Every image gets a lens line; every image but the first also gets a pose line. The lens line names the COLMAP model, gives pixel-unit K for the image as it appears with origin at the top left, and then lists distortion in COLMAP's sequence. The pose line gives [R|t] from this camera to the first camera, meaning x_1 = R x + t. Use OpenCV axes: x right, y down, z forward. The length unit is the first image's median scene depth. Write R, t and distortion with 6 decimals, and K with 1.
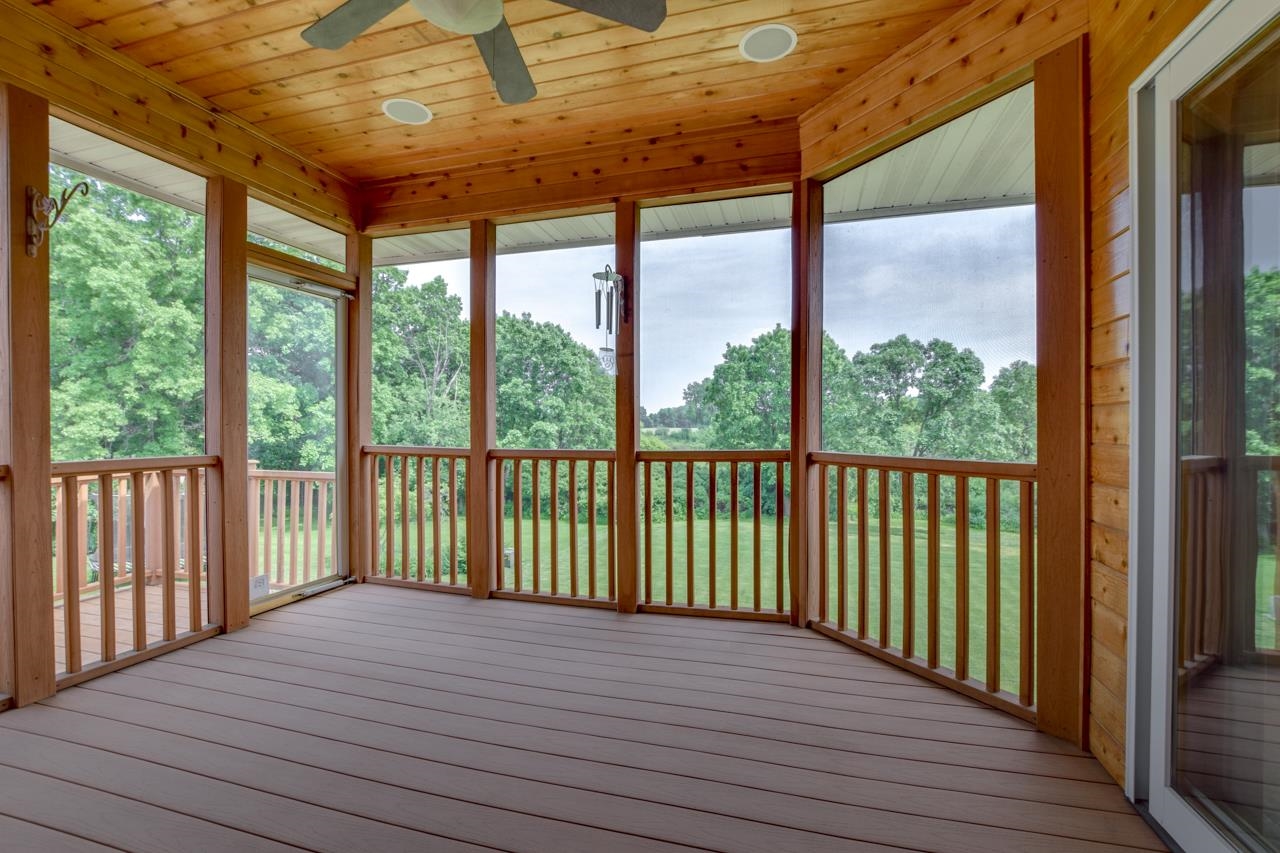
lens RADIAL K [[564.6, 0, 644.5], [0, 564.6, 428.0], [0, 0, 1]] dist [-0.020558, 0.002287]
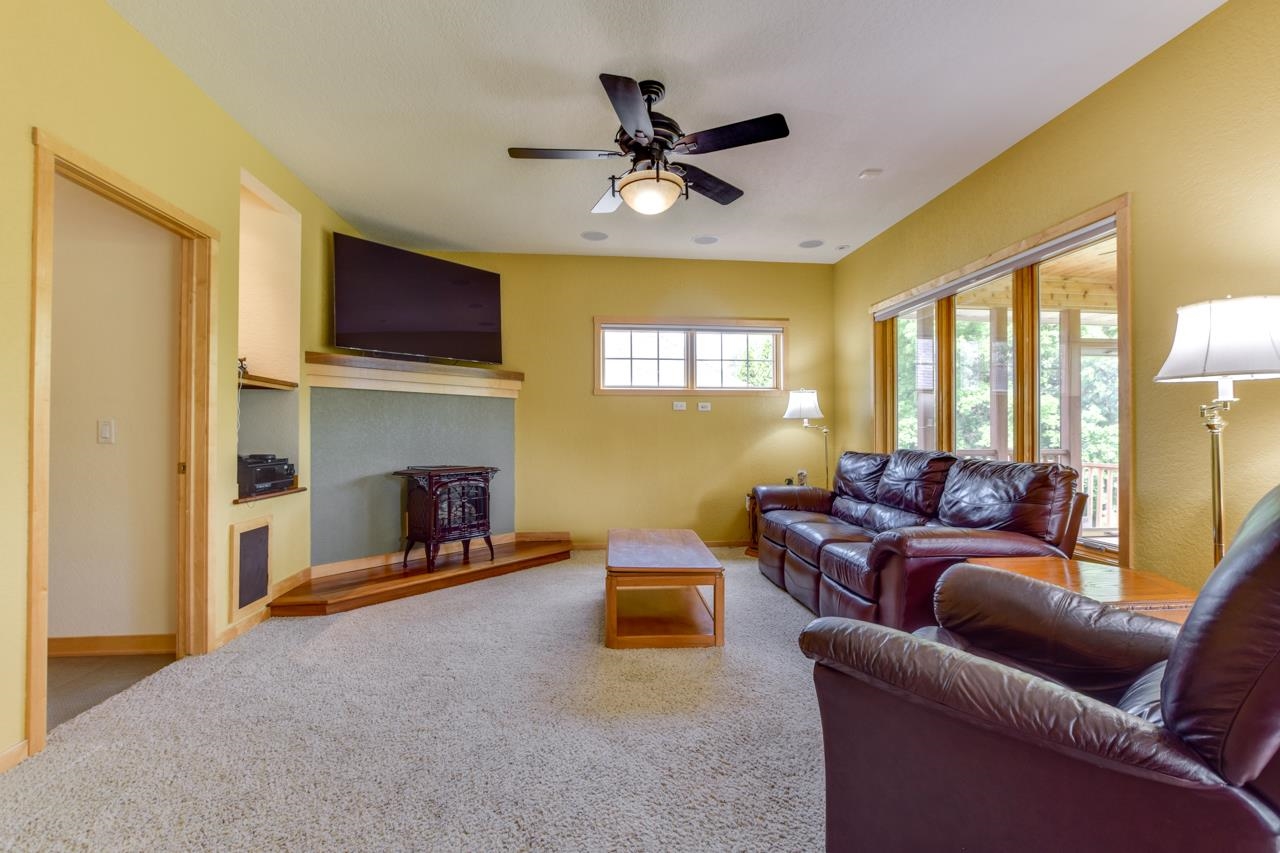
lens RADIAL K [[564.6, 0, 637.3], [0, 564.6, 426.6], [0, 0, 1]] dist [-0.020558, 0.002287]
pose [[0.374806, -0.013723, -0.927002, 0.417138], [-0.003820, 0.999859, -0.016346, 0.005930], [0.927095, 0.009668, 0.374701, -0.964263]]
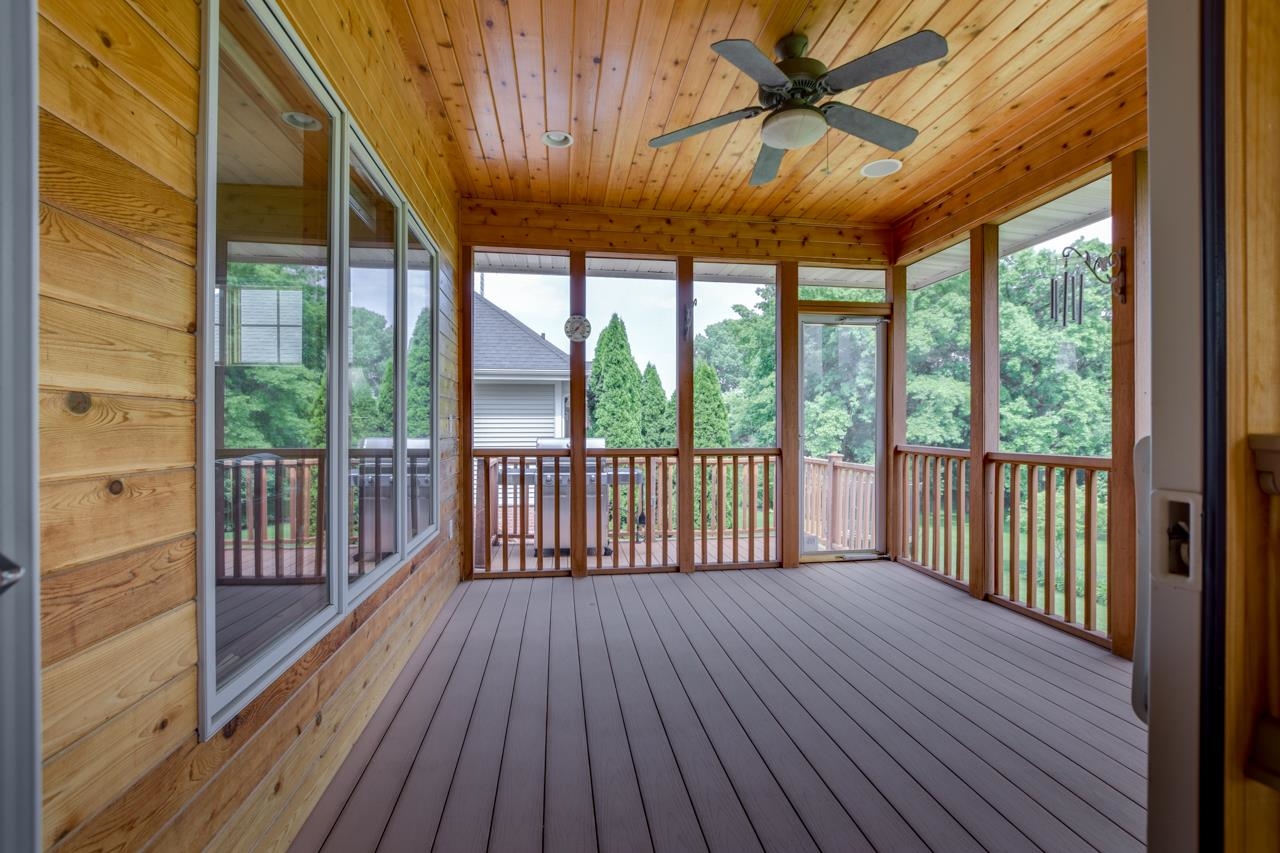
lens RADIAL K [[564.6, 0, 638.2], [0, 564.6, 428.0], [0, 0, 1]] dist [-0.020558, 0.002287]
pose [[0.410567, 0.001503, -0.911829, 0.374386], [-0.003200, 0.999995, 0.000208, -0.003801], [0.911825, 0.002833, 0.410570, 0.024294]]
